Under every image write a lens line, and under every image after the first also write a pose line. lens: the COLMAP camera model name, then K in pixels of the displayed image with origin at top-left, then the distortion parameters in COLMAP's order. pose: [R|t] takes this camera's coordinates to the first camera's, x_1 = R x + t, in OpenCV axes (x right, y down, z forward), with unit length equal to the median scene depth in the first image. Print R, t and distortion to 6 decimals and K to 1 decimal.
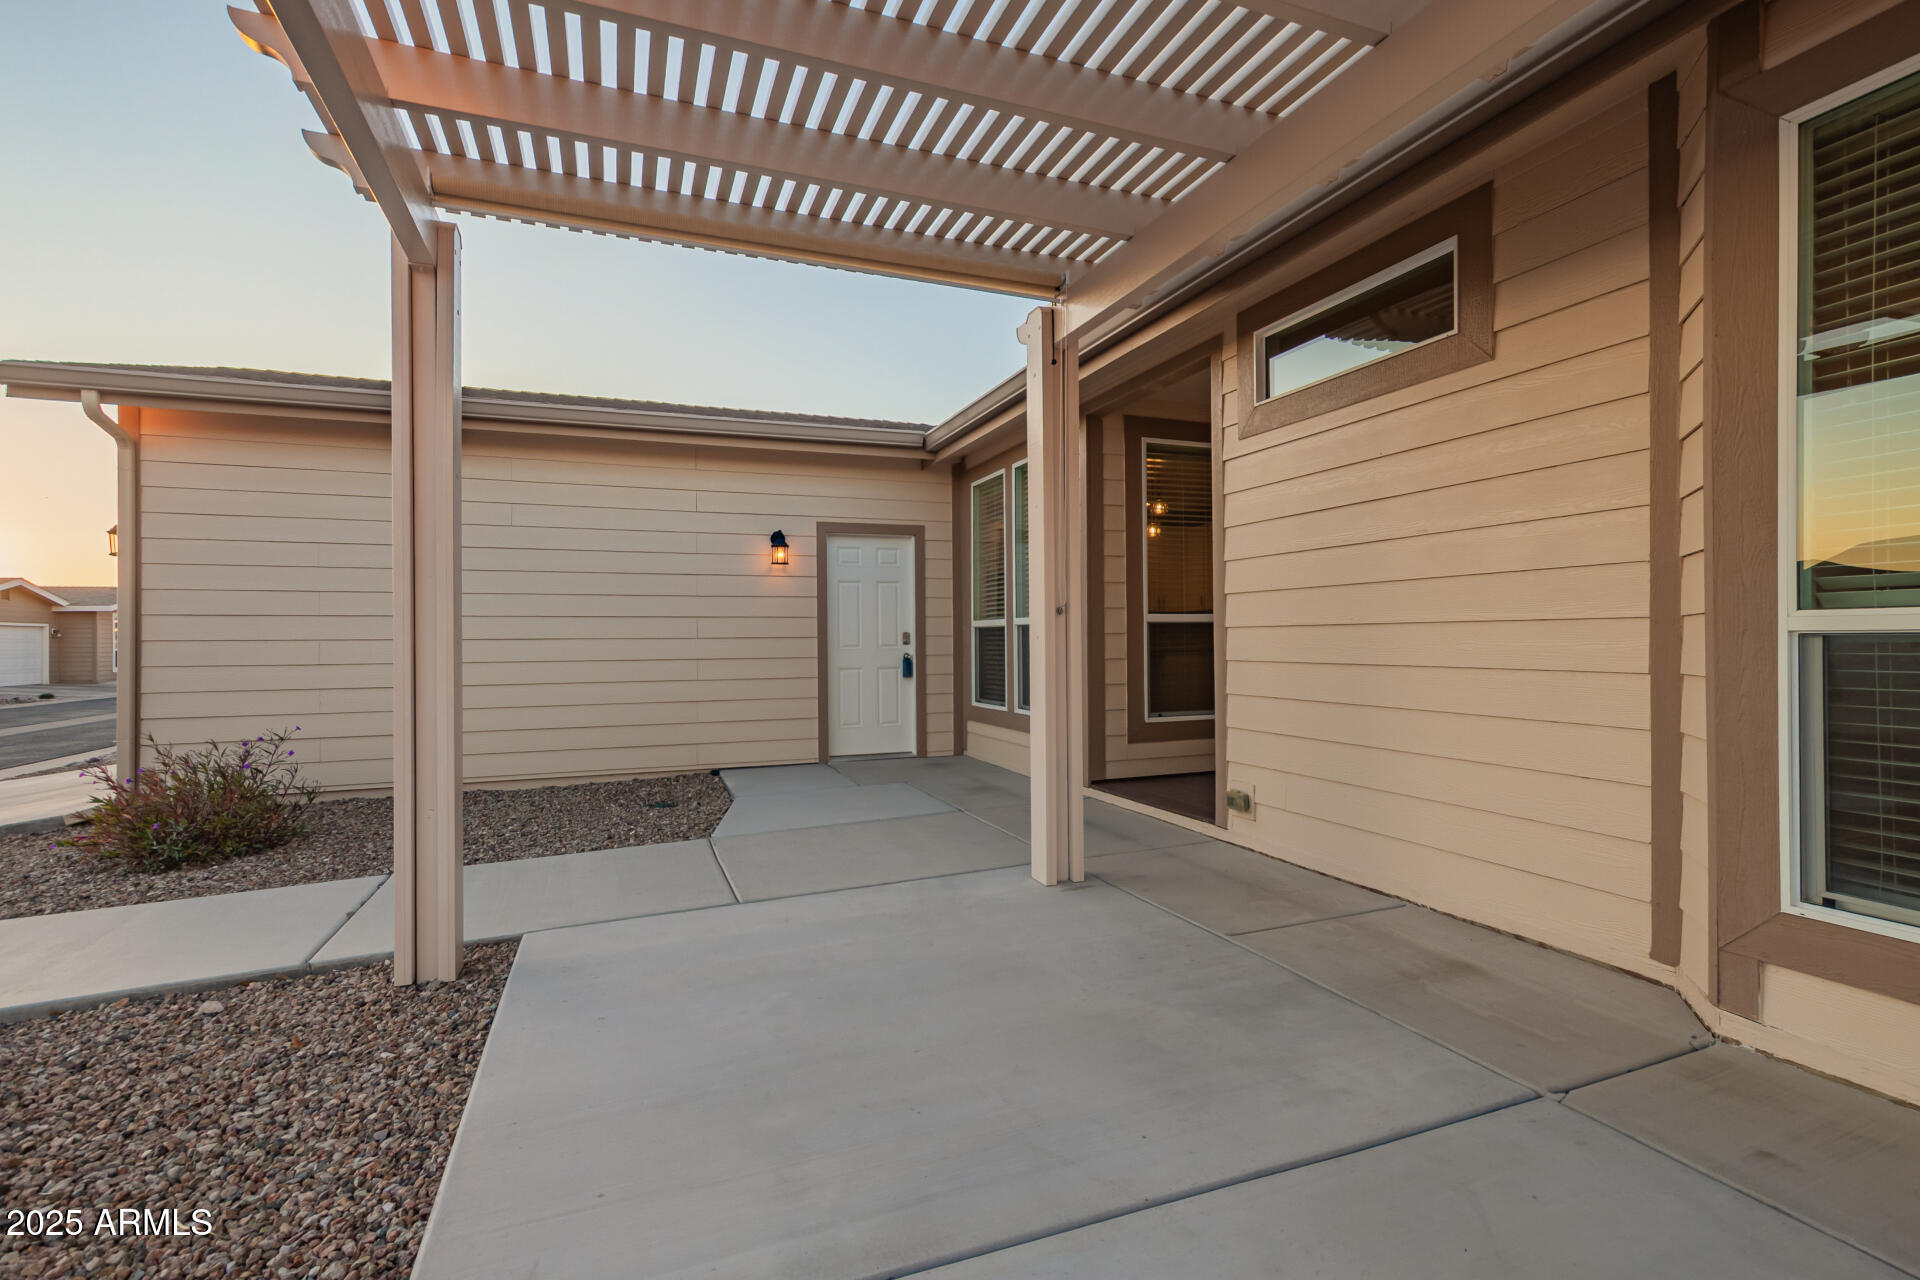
lens RADIAL K [[871.9, 0, 961.6], [0, 871.9, 632.1], [0, 0, 1]] dist [0.005830, 0.000435]
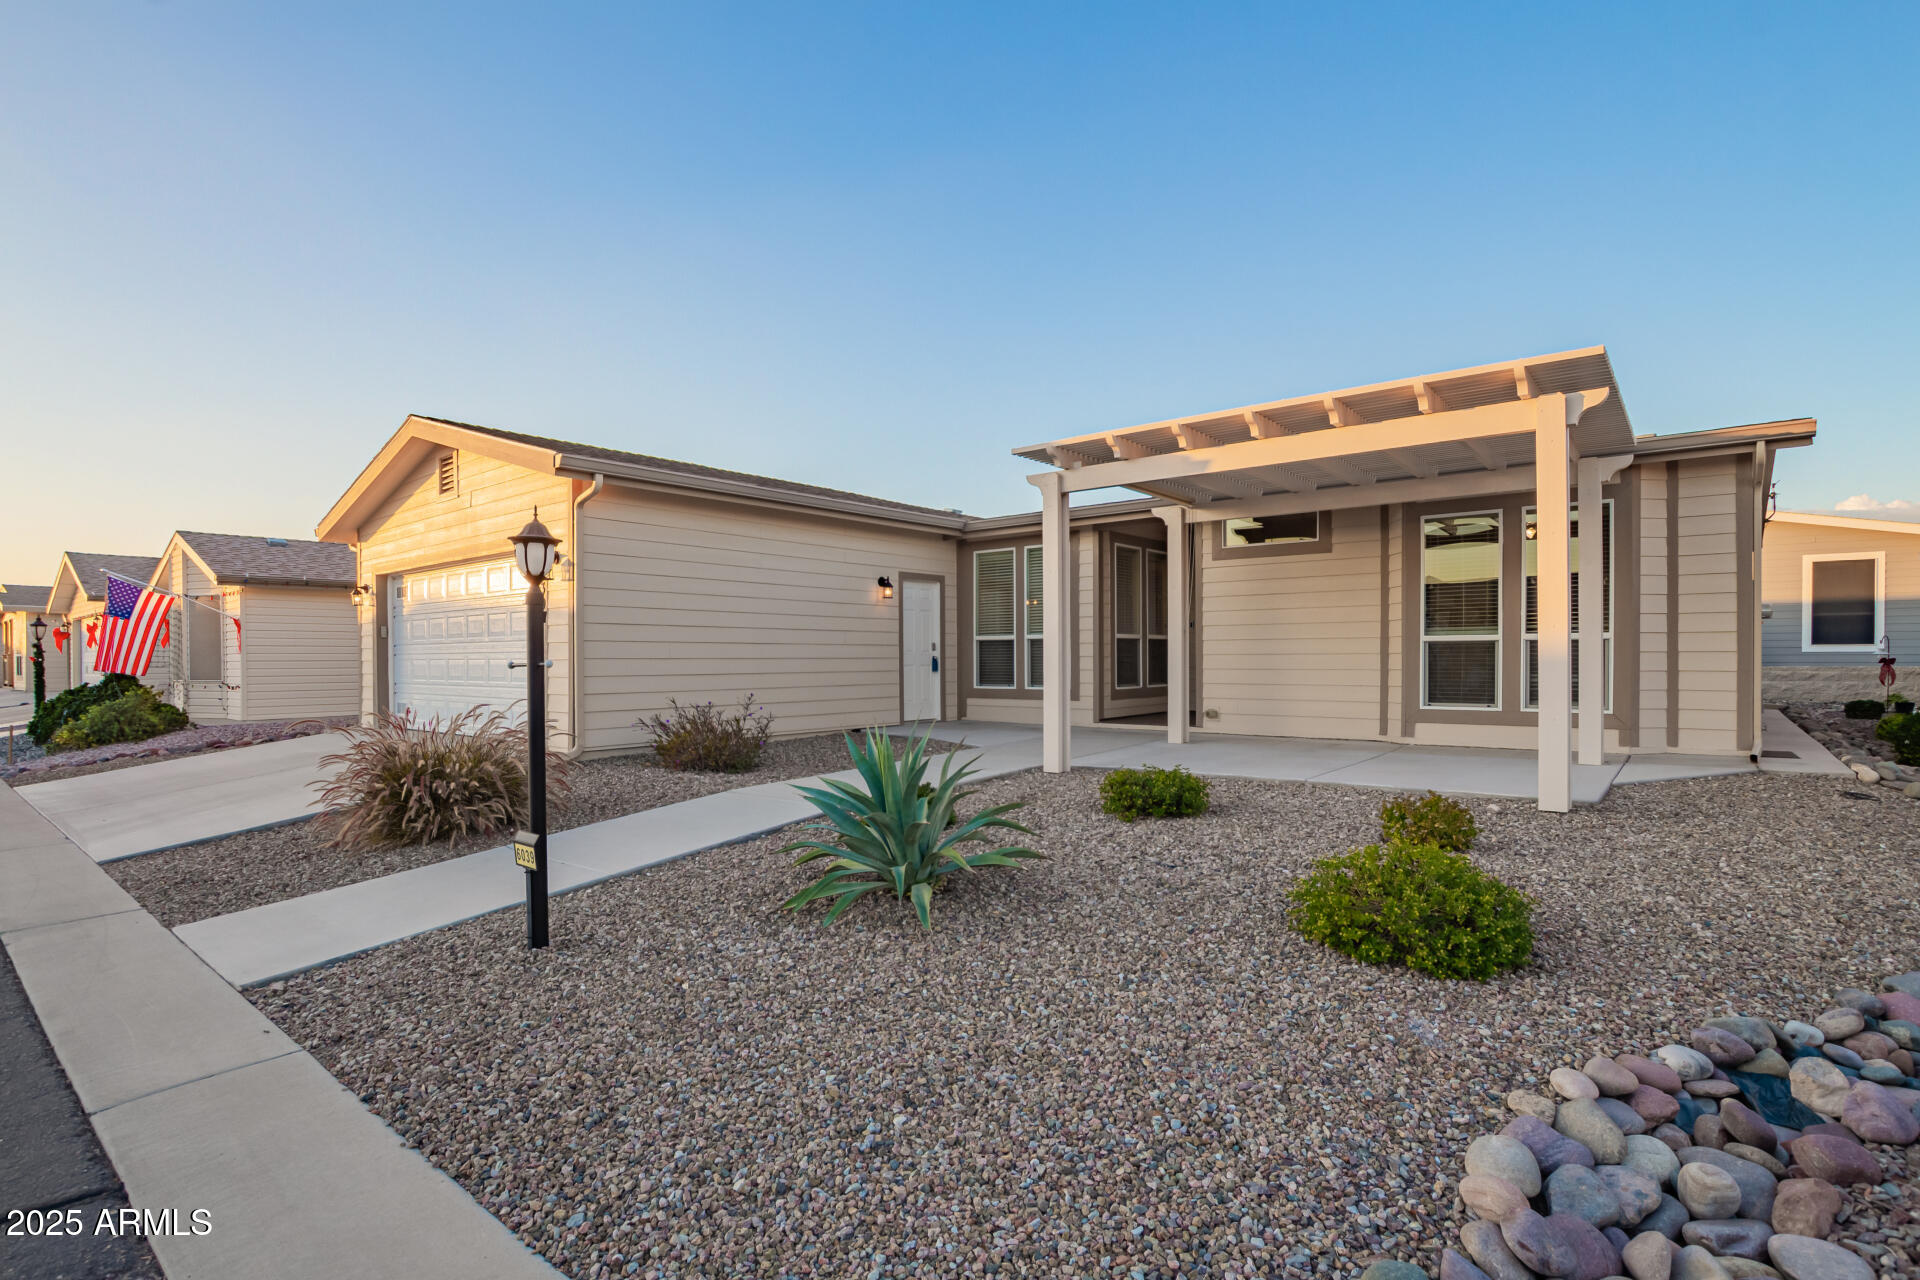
lens RADIAL K [[912.6, 0, 952.2], [0, 912.6, 658.7], [0, 0, 1]] dist [0.008774, -0.005578]
pose [[0.875114, 0.004317, 0.483897, -0.924811], [-0.007142, 0.999967, 0.003996, 0.024631], [-0.483864, -0.006953, 0.875116, -0.510713]]
